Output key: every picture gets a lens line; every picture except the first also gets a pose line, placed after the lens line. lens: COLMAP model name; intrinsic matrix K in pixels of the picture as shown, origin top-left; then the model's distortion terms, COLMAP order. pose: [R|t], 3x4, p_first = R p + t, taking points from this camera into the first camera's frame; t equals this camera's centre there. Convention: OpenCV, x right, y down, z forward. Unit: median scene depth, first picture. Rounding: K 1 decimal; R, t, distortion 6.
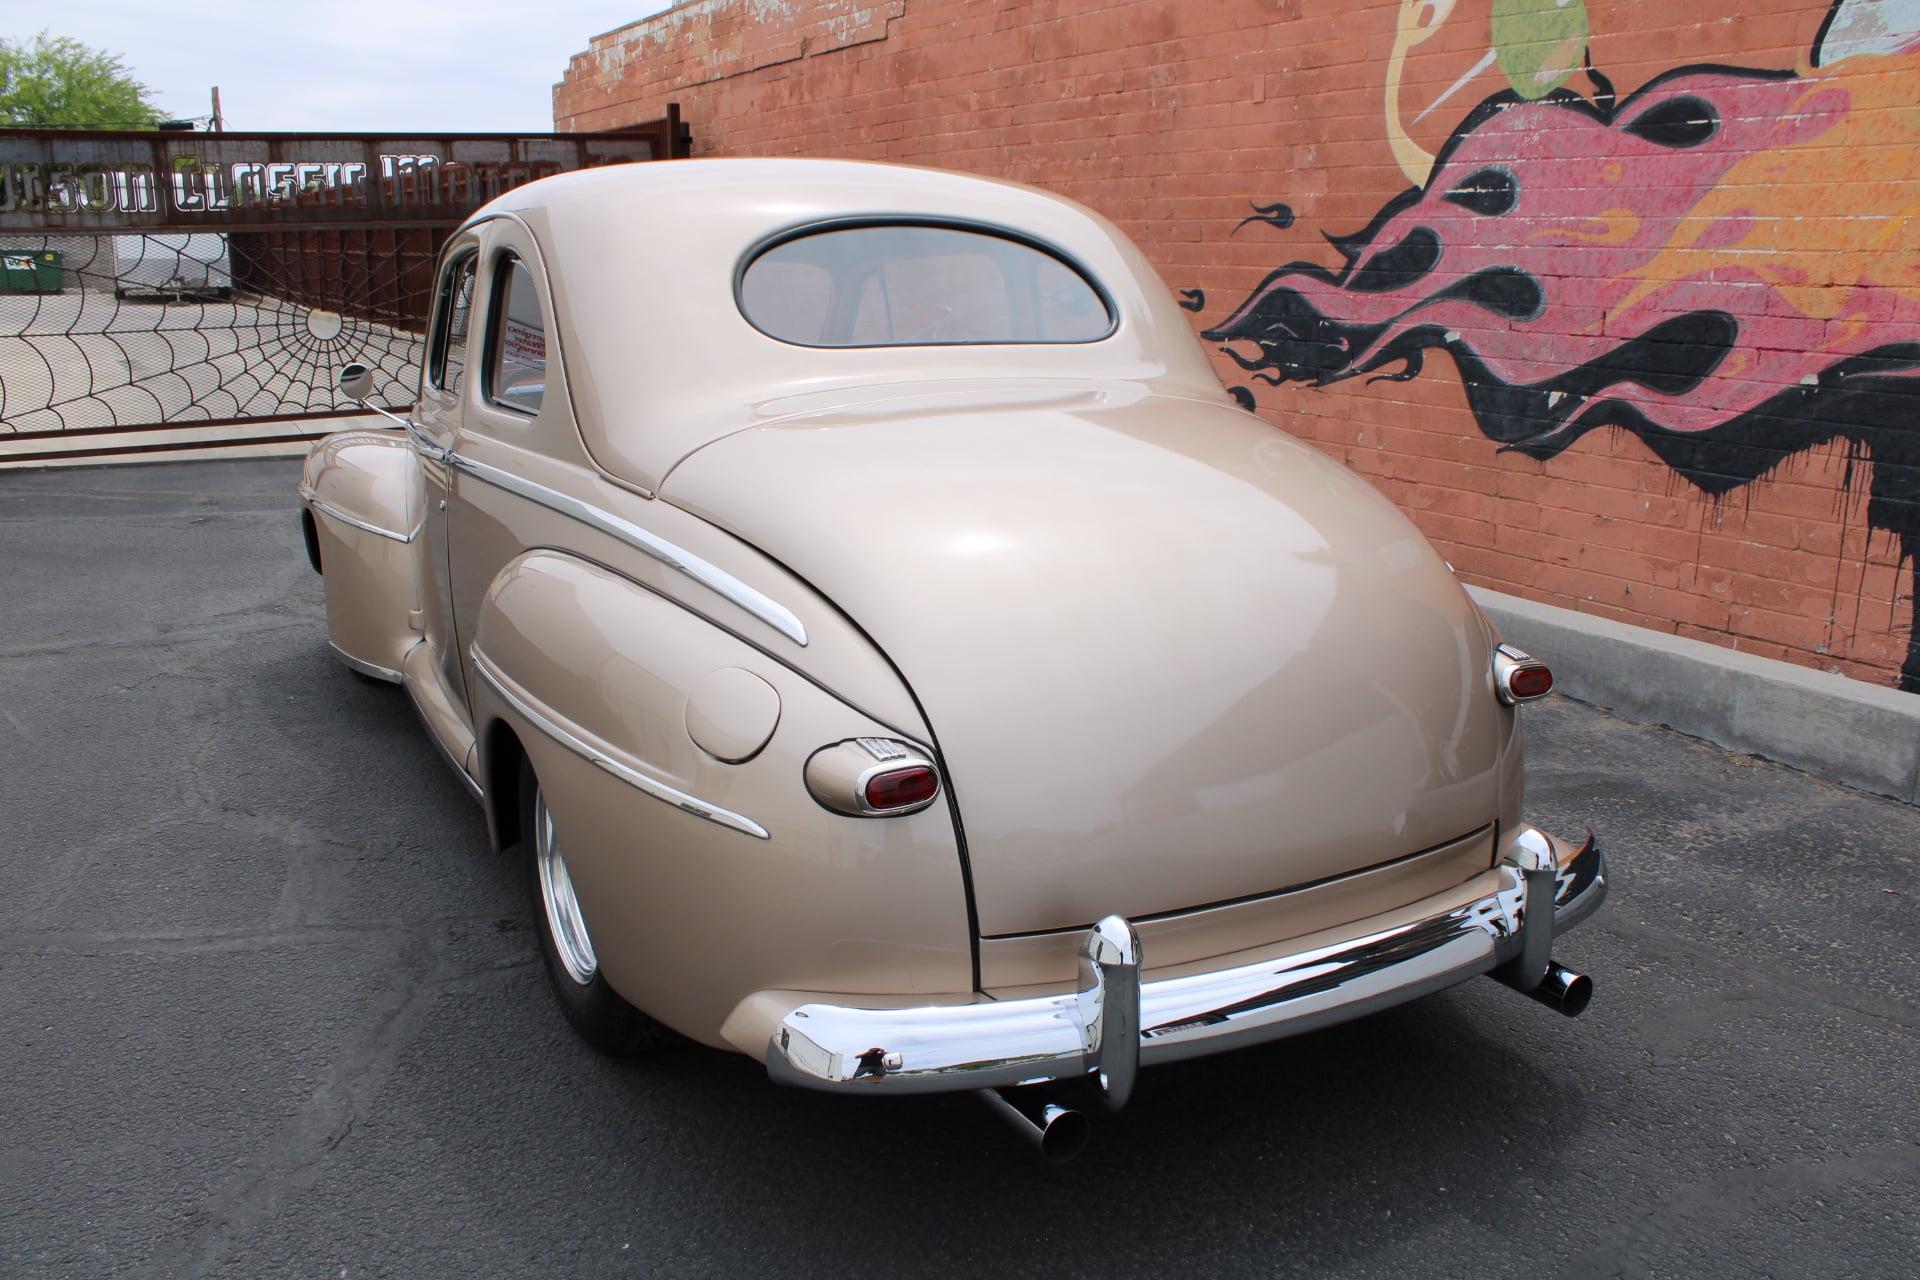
lens RADIAL K [[1603.0, 0, 946.4], [0, 1603.0, 632.6], [0, 0, 1]] dist [-0.159533, 0.151357]
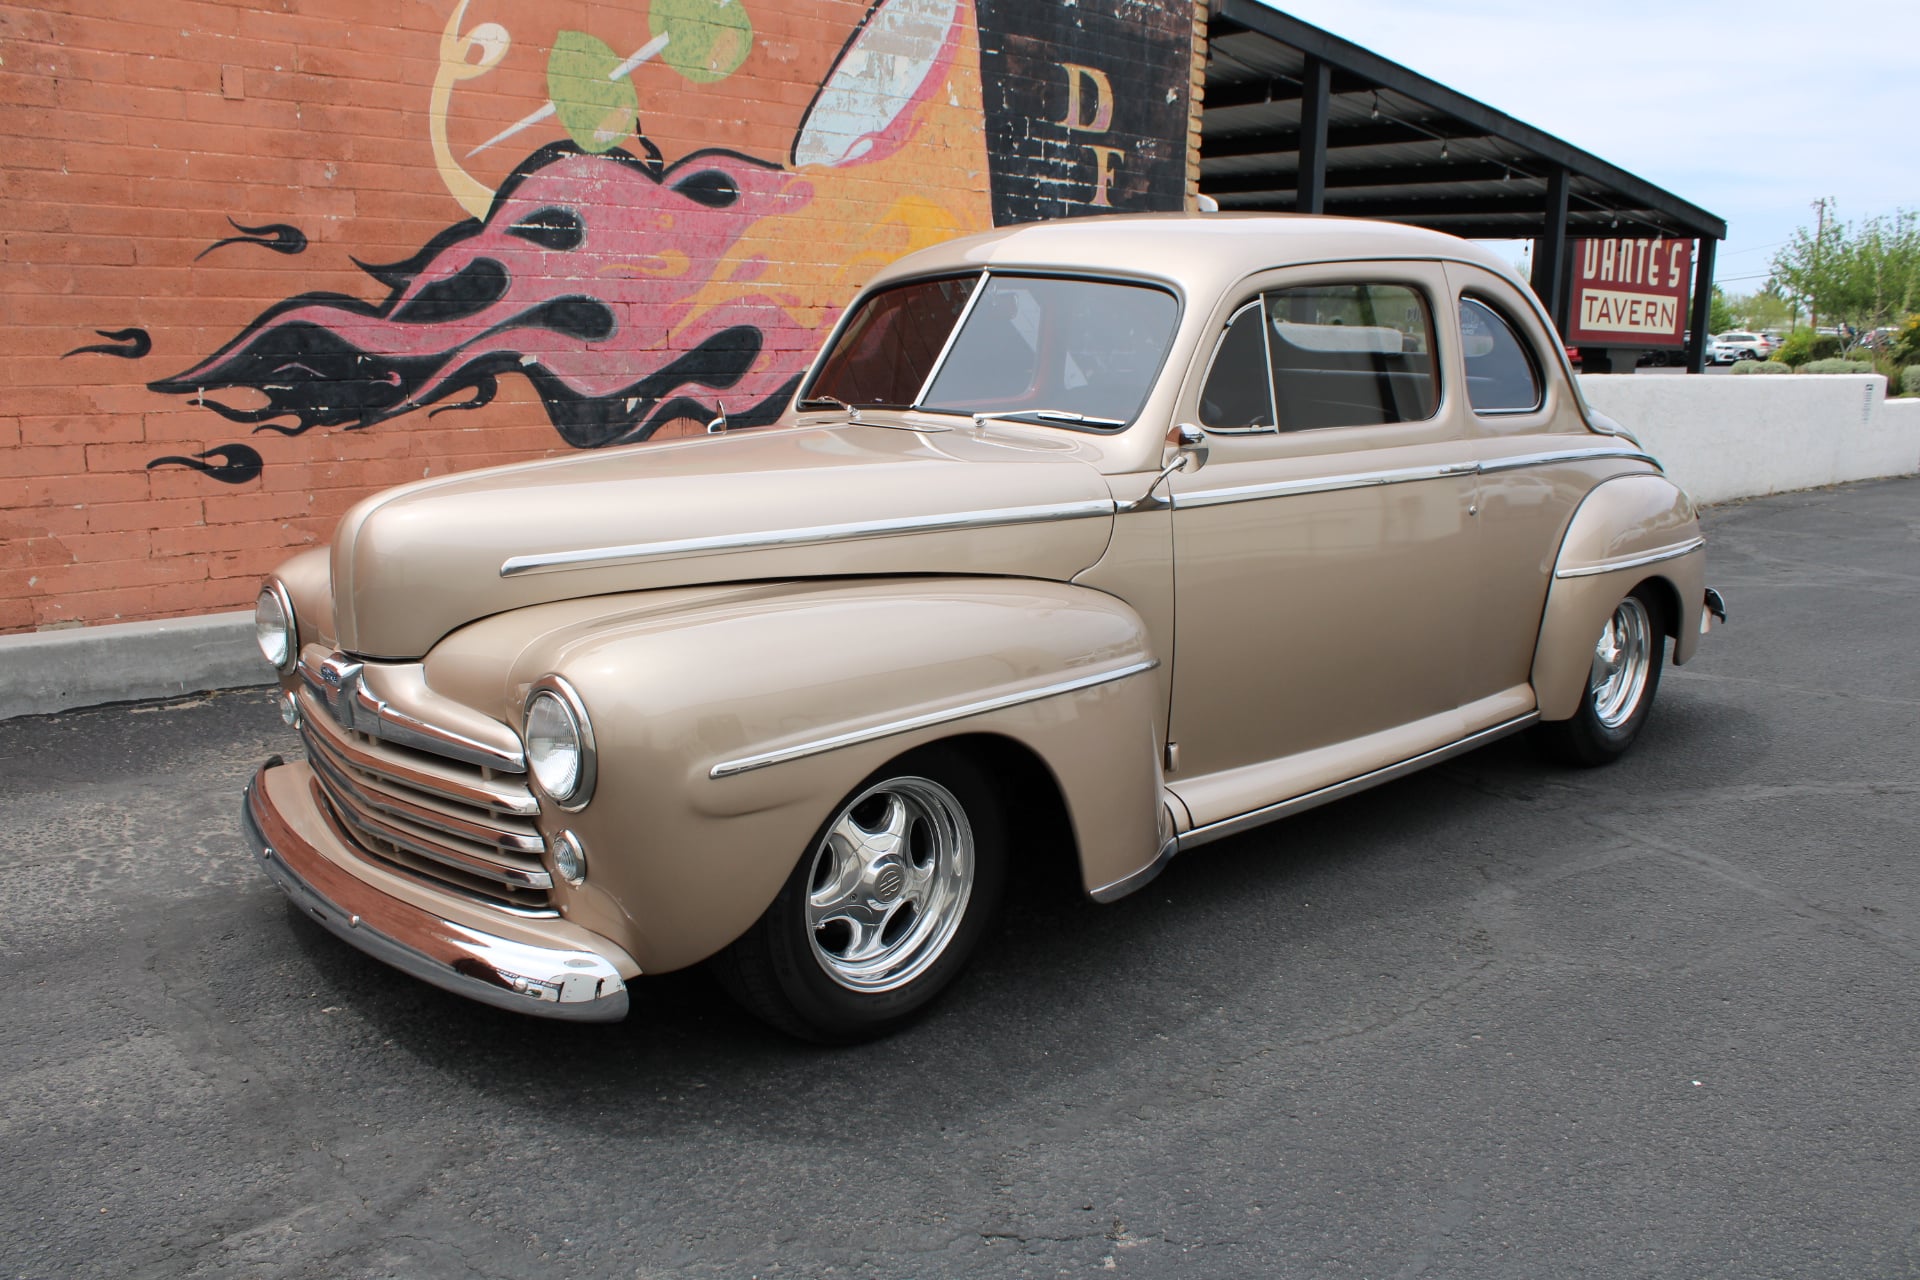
lens RADIAL K [[1603.0, 0, 948.0], [0, 1603.0, 630.6], [0, 0, 1]] dist [-0.159533, 0.151357]
pose [[-0.239335, -0.192925, 0.951577, -0.753296], [0.207373, 0.947289, 0.244213, -0.201269], [-0.948533, 0.255780, -0.186712, 0.903417]]
